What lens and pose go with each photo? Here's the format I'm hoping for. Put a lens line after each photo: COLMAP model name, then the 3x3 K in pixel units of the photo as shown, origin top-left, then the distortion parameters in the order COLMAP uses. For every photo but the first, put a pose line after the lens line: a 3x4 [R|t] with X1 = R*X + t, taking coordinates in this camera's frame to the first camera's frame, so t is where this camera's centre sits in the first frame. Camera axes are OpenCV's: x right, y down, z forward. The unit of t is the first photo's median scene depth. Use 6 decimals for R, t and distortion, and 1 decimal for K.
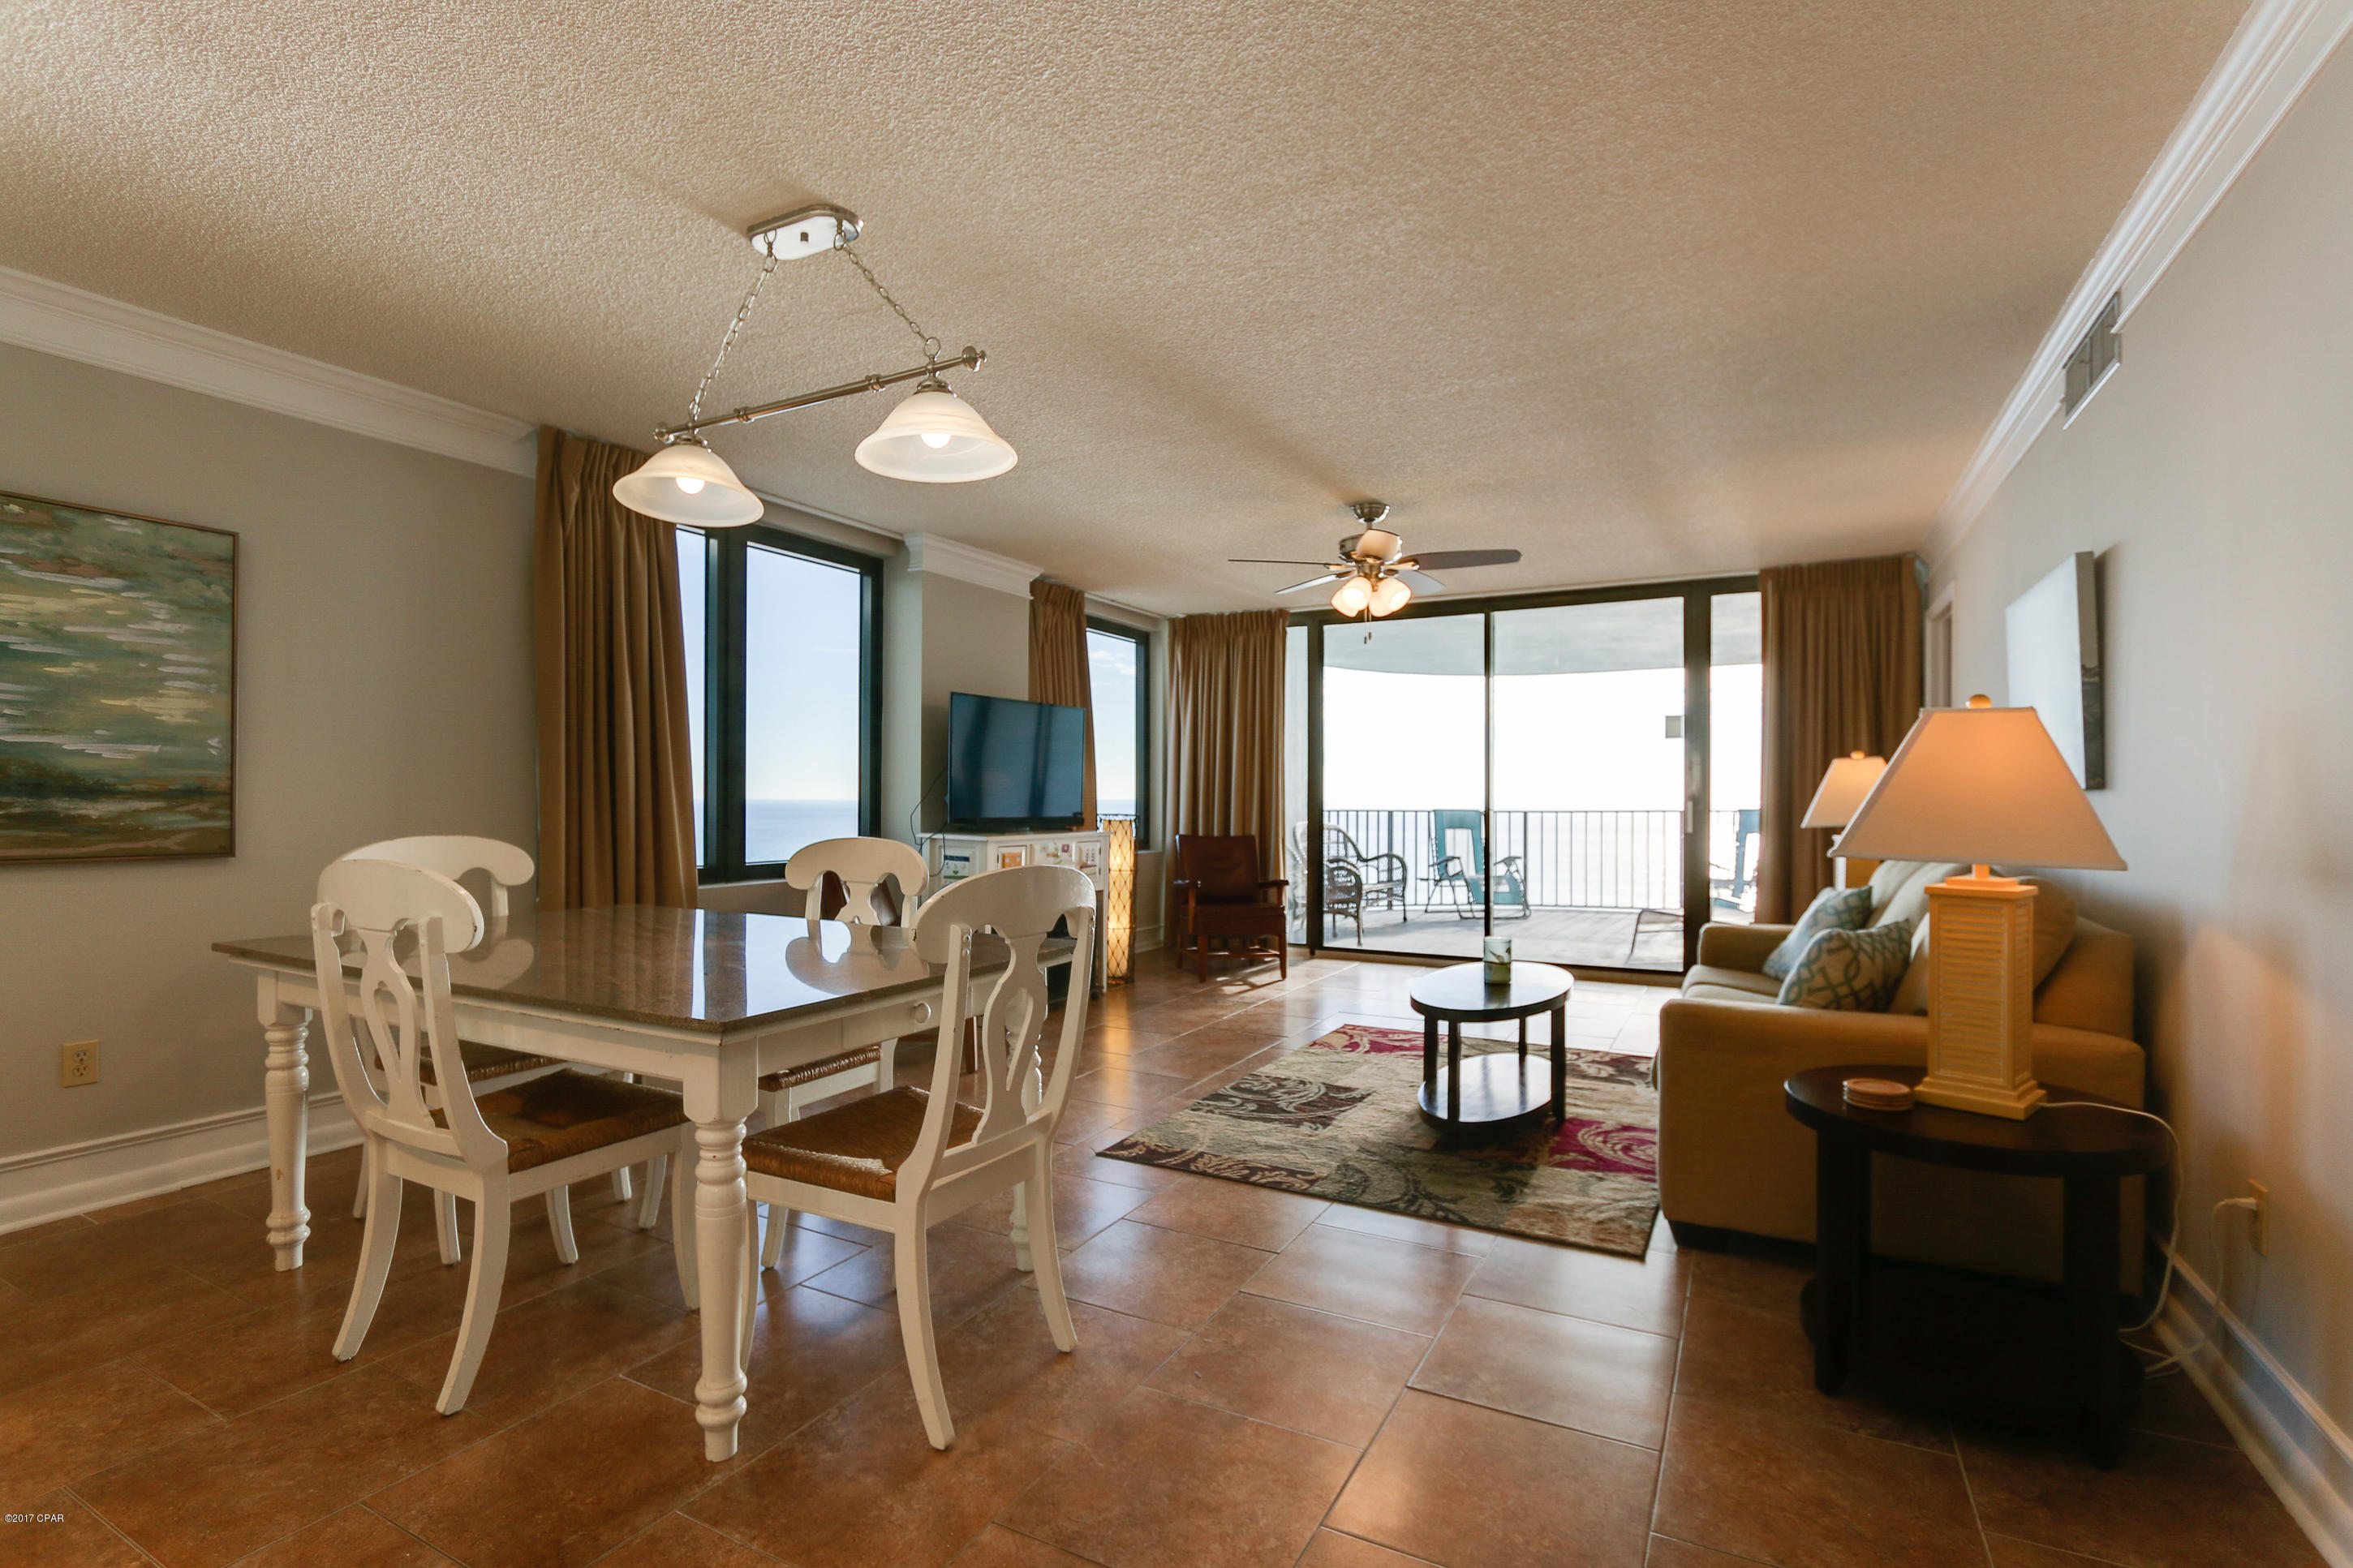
lens RADIAL K [[1098.8, 0, 1181.2], [0, 1098.8, 799.0], [0, 0, 1]] dist [-0.015460, 0.000652]
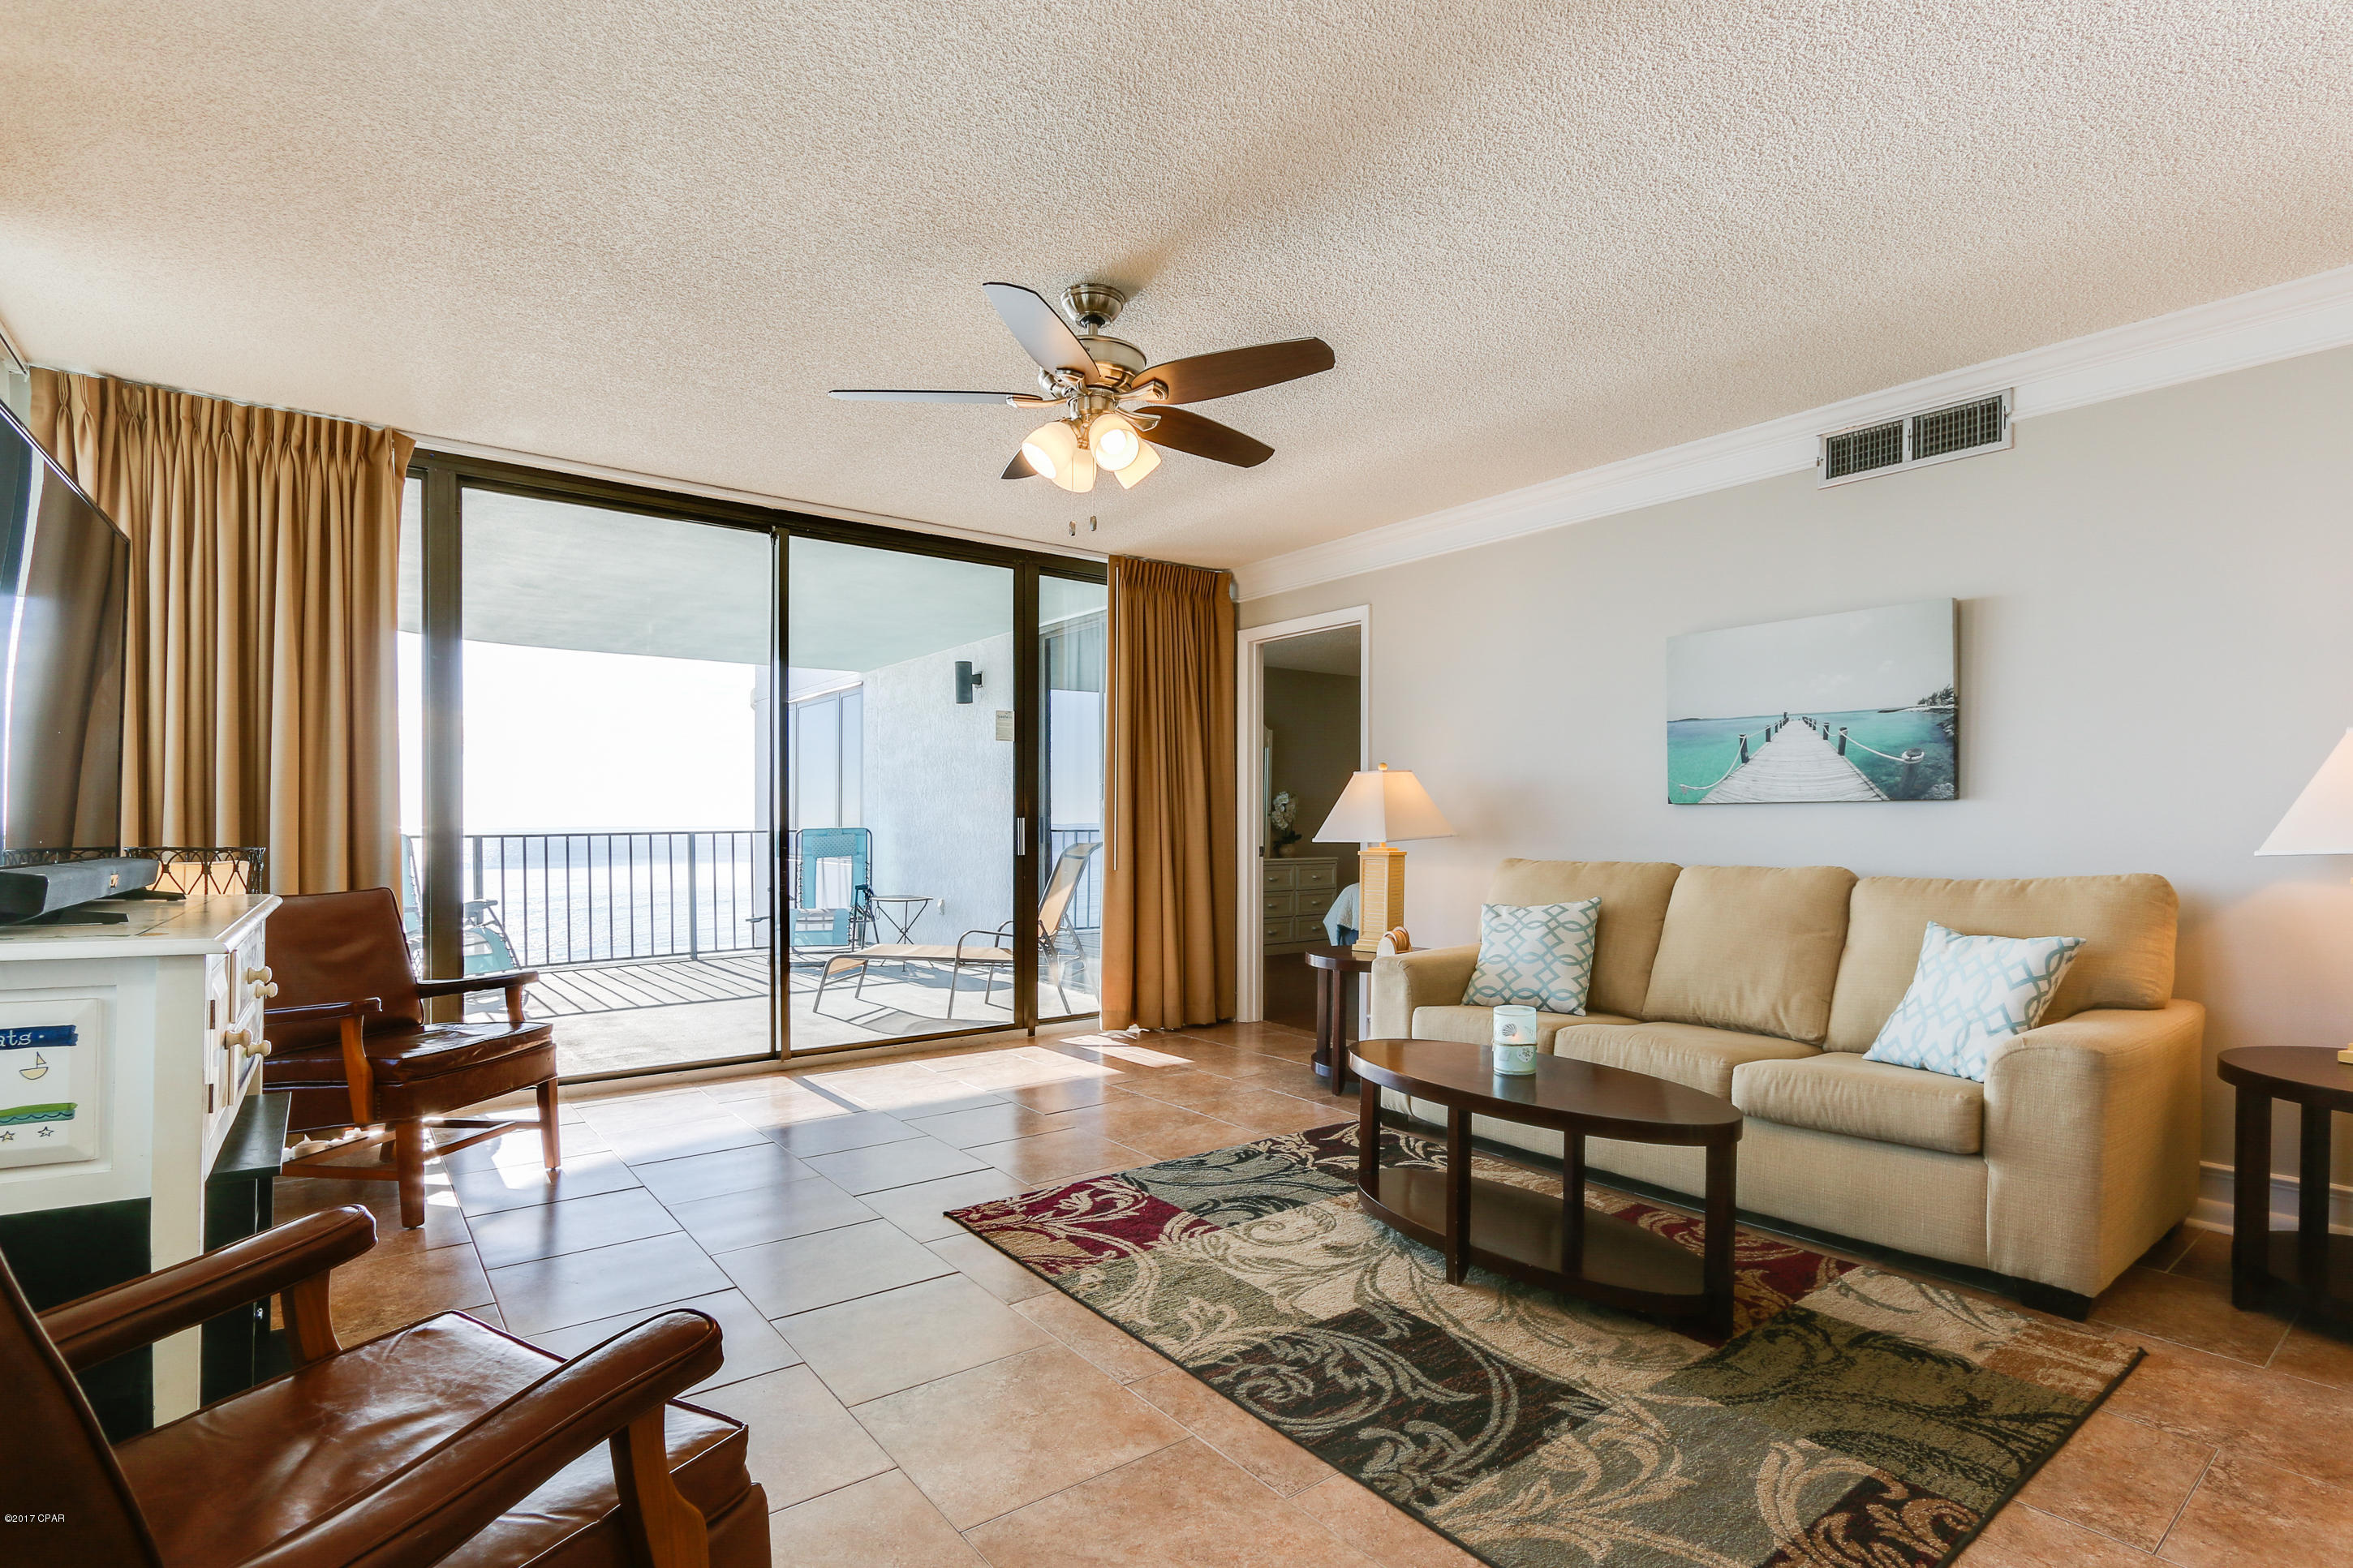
lens RADIAL K [[1117.5, 0, 1189.7], [0, 1117.5, 833.2], [0, 0, 1]] dist [-0.018178, 0.000095]
pose [[0.404256, -0.010065, 0.914591, -0.405272], [0.002790, 0.999948, 0.009771, 0.009466], [-0.914642, -0.001398, 0.404263, 0.849821]]
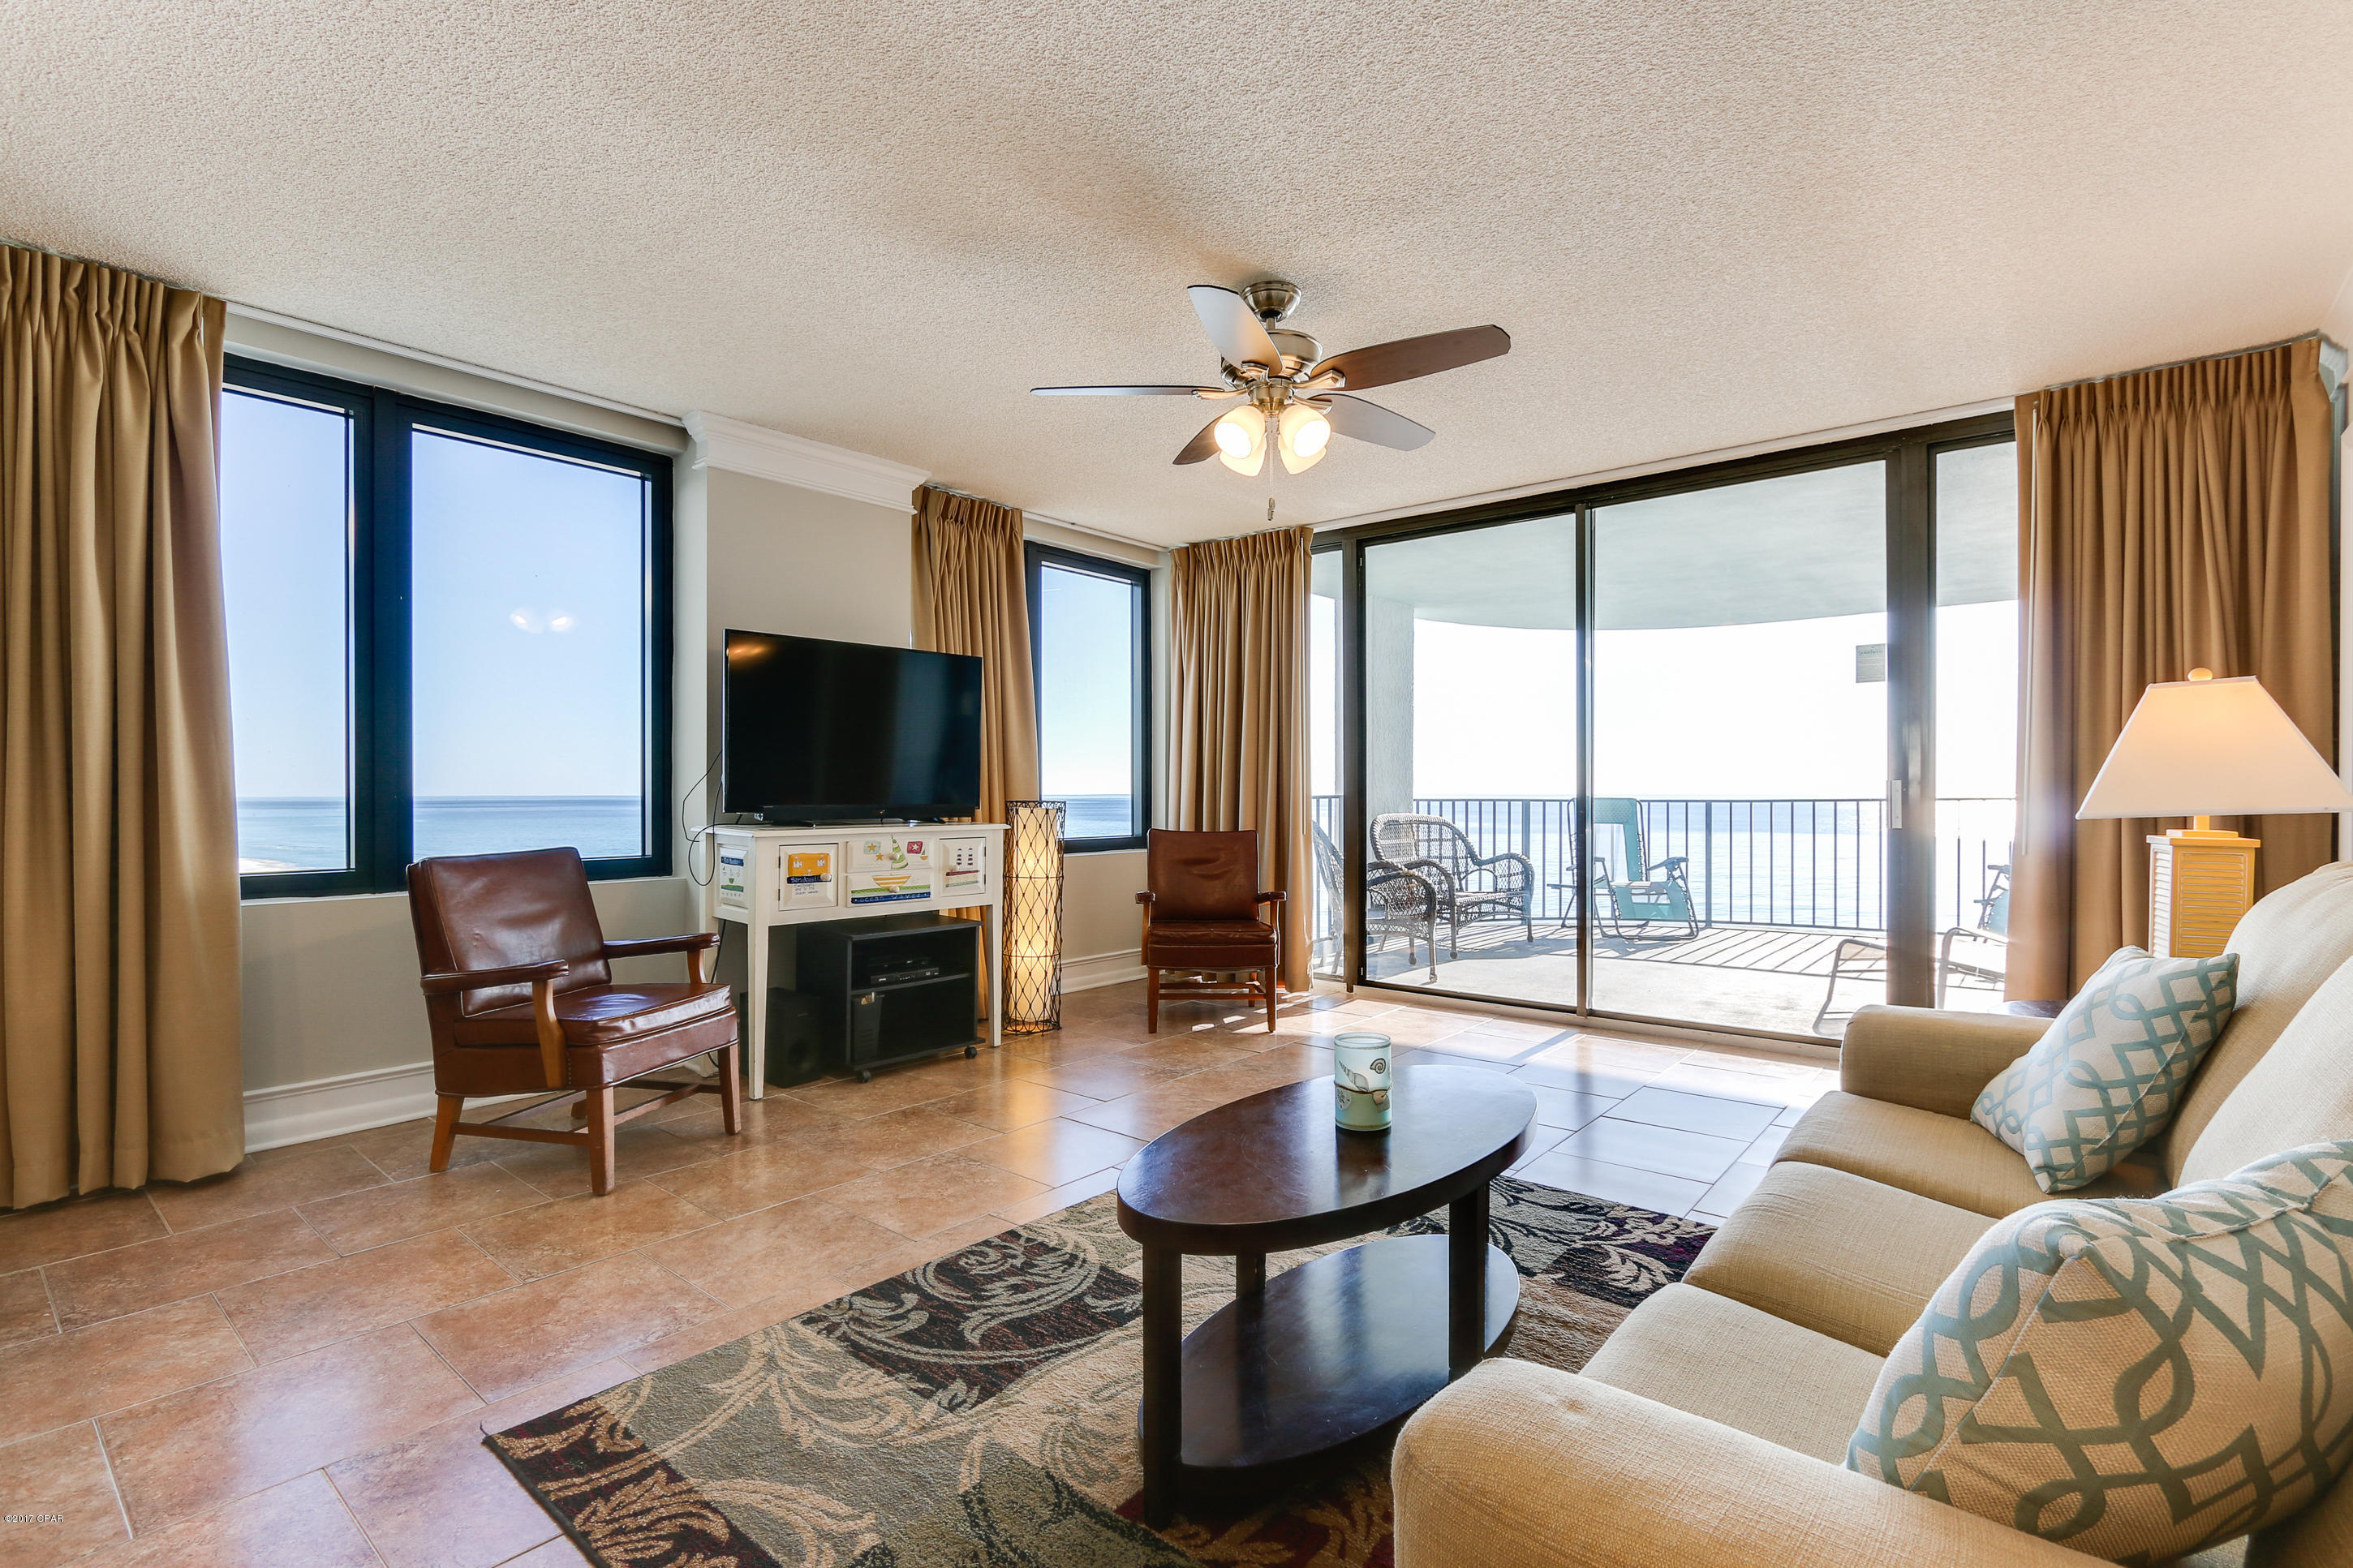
lens RADIAL K [[1098.8, 0, 1181.2], [0, 1098.8, 799.0], [0, 0, 1]] dist [-0.015460, 0.000652]
pose [[0.979441, -0.001619, -0.201726, 0.289715], [0.002463, 0.999989, 0.003931, 0.015060], [0.201718, -0.004347, 0.979434, 0.463485]]
